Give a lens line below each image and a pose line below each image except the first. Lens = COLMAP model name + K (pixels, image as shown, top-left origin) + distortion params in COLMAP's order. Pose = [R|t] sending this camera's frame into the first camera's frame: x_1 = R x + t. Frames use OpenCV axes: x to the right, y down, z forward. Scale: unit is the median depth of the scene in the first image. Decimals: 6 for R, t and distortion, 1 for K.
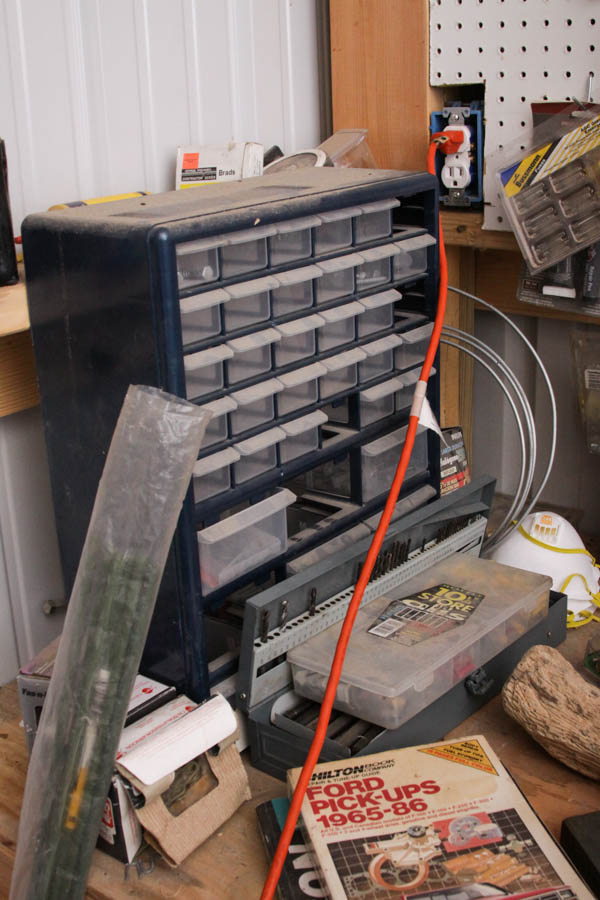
lens RADIAL K [[1149.9, 0, 321.4], [0, 1149.9, 457.6], [0, 0, 1]] dist [-0.138258, 0.000000]
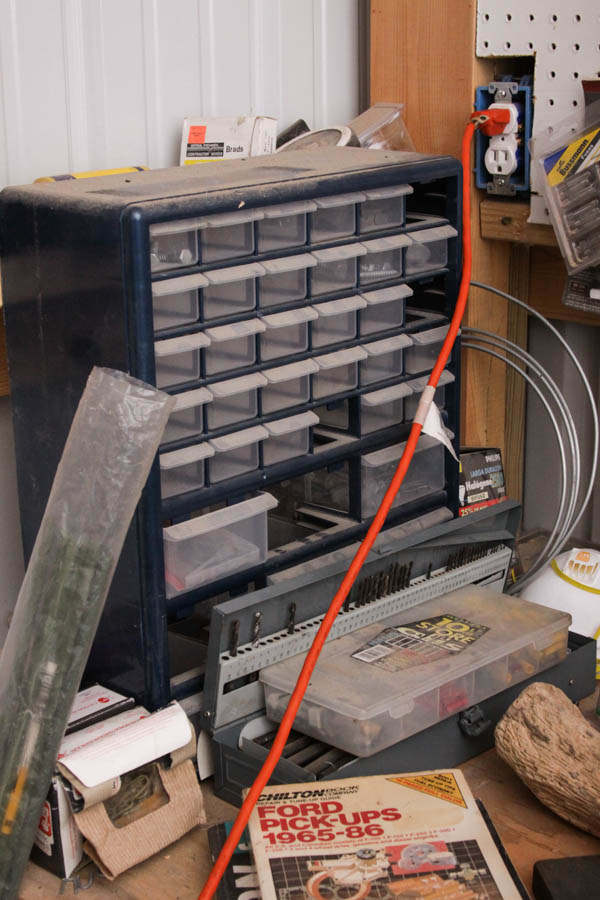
lens RADIAL K [[1499.0, 0, 299.2], [0, 1499.0, 448.8], [0, 0, 1]] dist [-0.059197, 0.000000]
pose [[0.995432, 0.048694, -0.082126, 0.085729], [-0.052155, 0.997816, -0.040533, 0.036661], [0.079973, 0.044631, 0.995797, -0.188029]]
